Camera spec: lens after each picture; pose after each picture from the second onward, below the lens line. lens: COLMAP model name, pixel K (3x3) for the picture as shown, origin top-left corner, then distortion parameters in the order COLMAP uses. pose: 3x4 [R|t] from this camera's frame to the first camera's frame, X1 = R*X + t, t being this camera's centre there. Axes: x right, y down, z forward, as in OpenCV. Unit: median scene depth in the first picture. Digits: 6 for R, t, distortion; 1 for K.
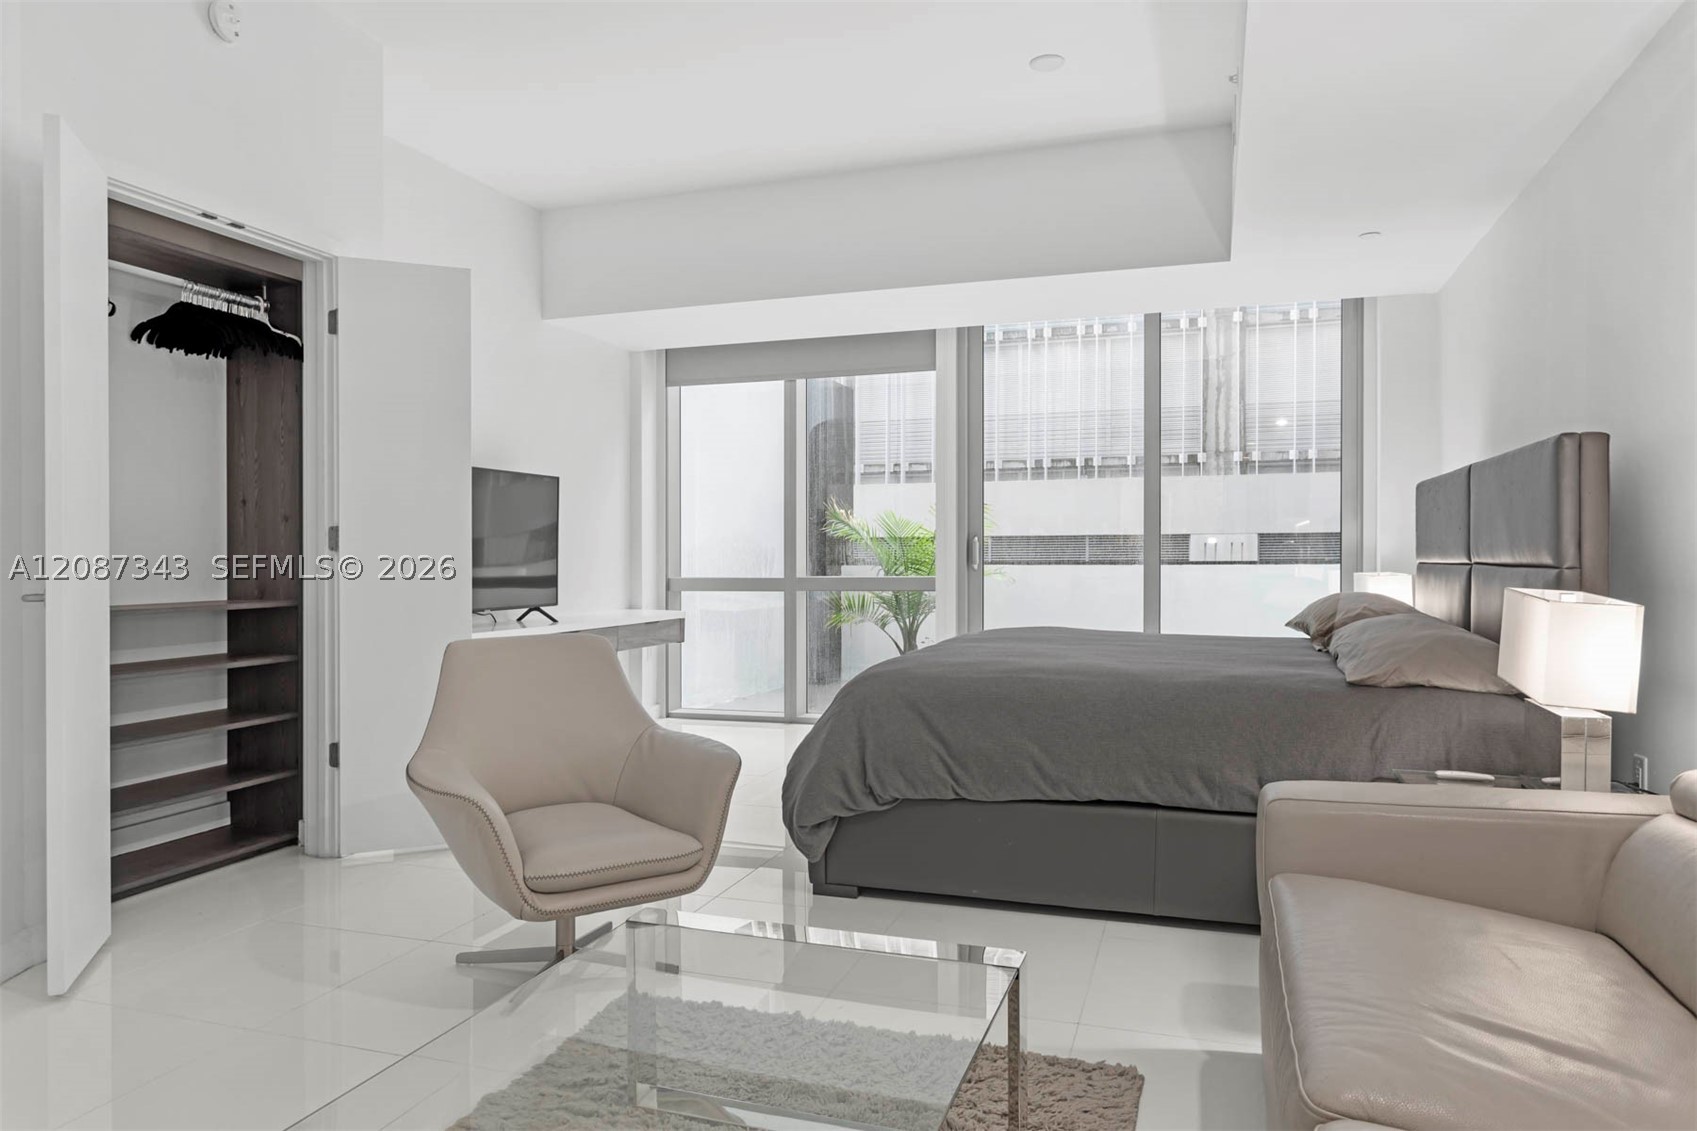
lens RADIAL K [[1111.8, 0, 843.0], [0, 1111.8, 539.7], [0, 0, 1]] dist [-0.000349, -0.000309]
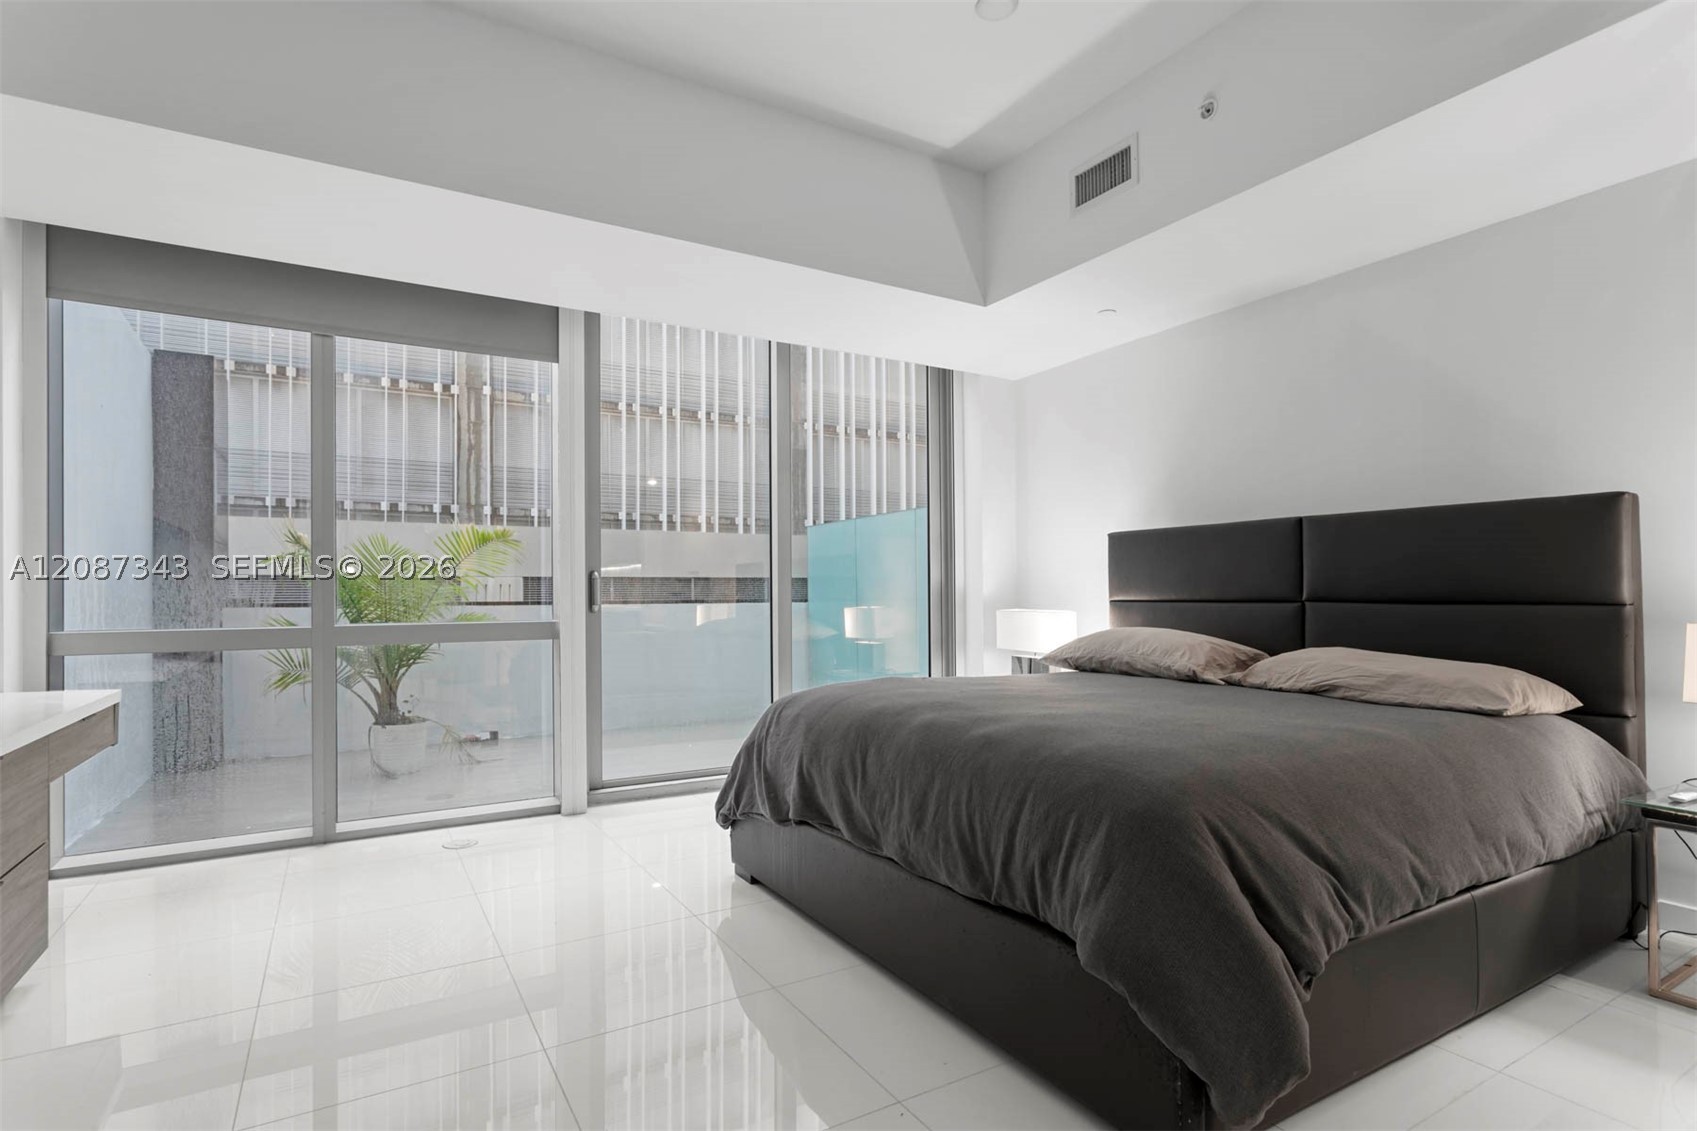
lens RADIAL K [[845.8, 0, 857.4], [0, 845.8, 593.0], [0, 0, 1]] dist [0.002528, 0.000837]
pose [[0.650146, 0.002180, 0.759806, -0.248252], [-0.010860, 0.999920, 0.006423, 0.007465], [-0.759732, -0.012427, 0.650118, 0.466729]]
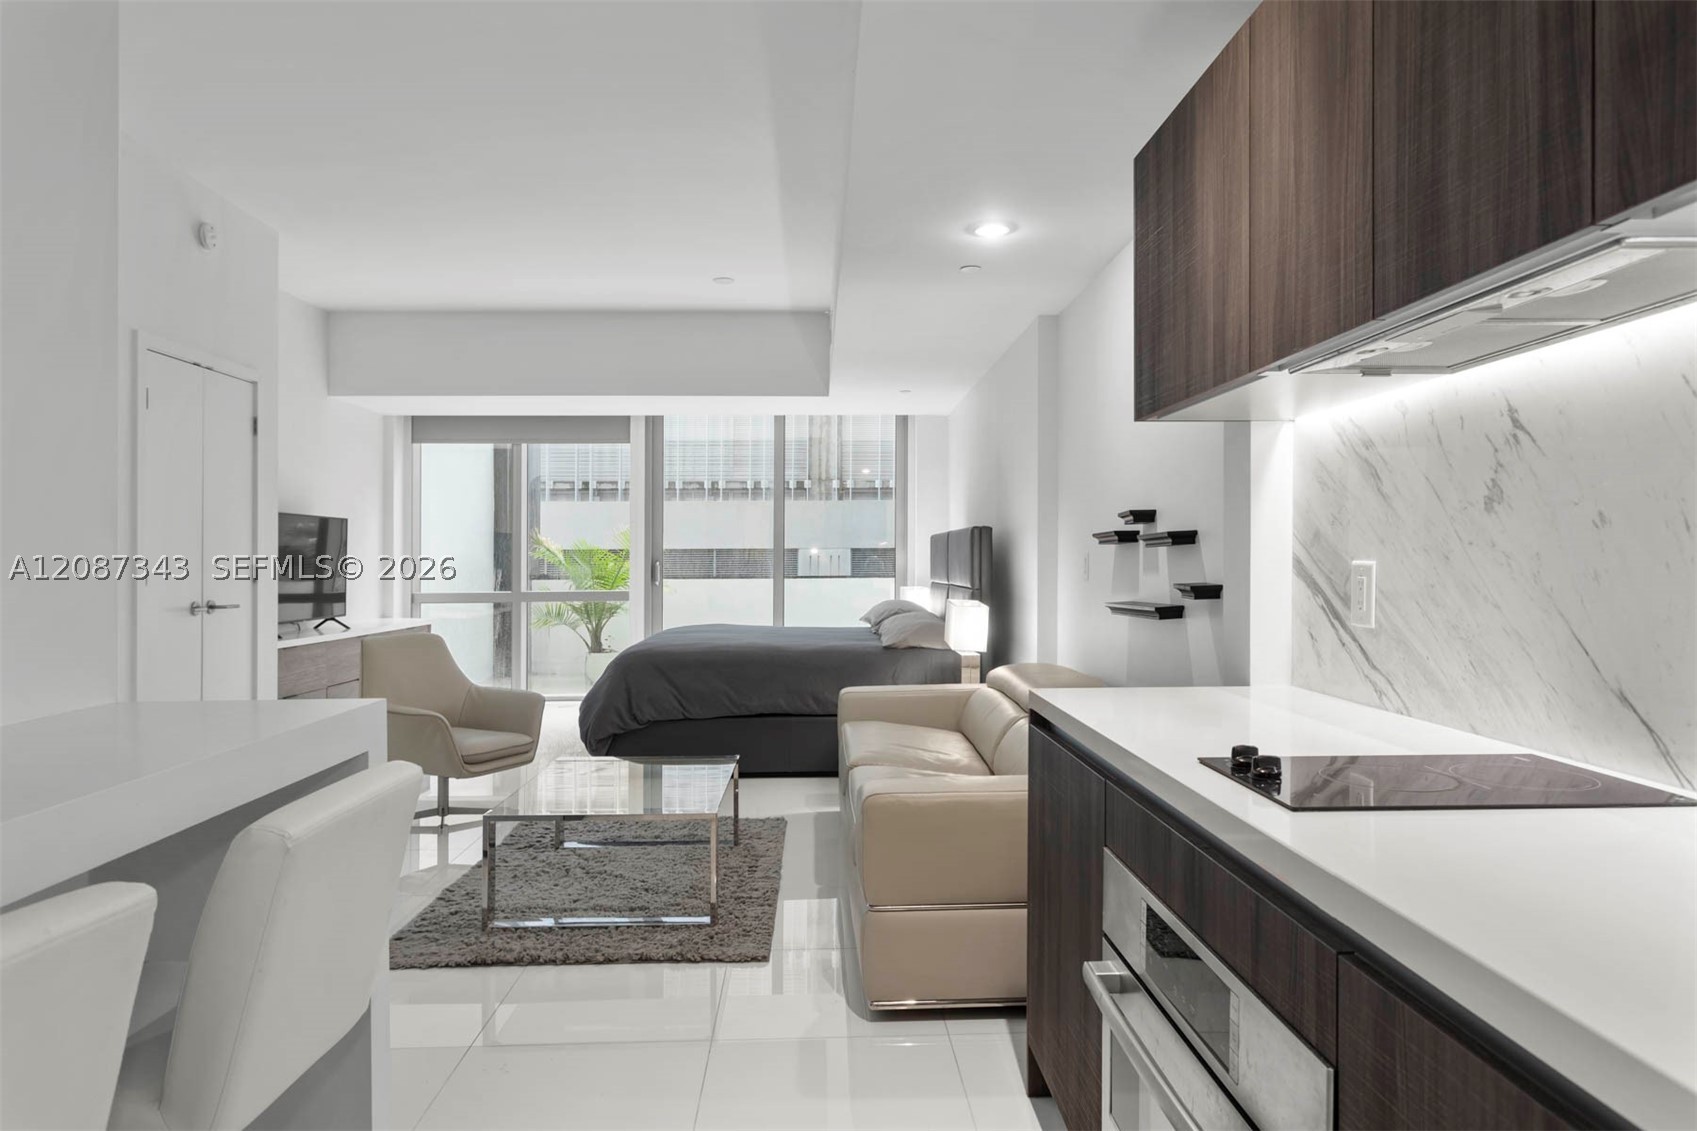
lens RADIAL K [[1068.4, 0, 848.5], [0, 1068.4, 565.5], [0, 0, 1]] dist [-0.005514, -0.001246]
pose [[0.938564, -0.002026, 0.345098, -0.128672], [-0.004398, 0.999831, 0.017829, -0.024878], [-0.345076, -0.018252, 0.938397, -0.374986]]
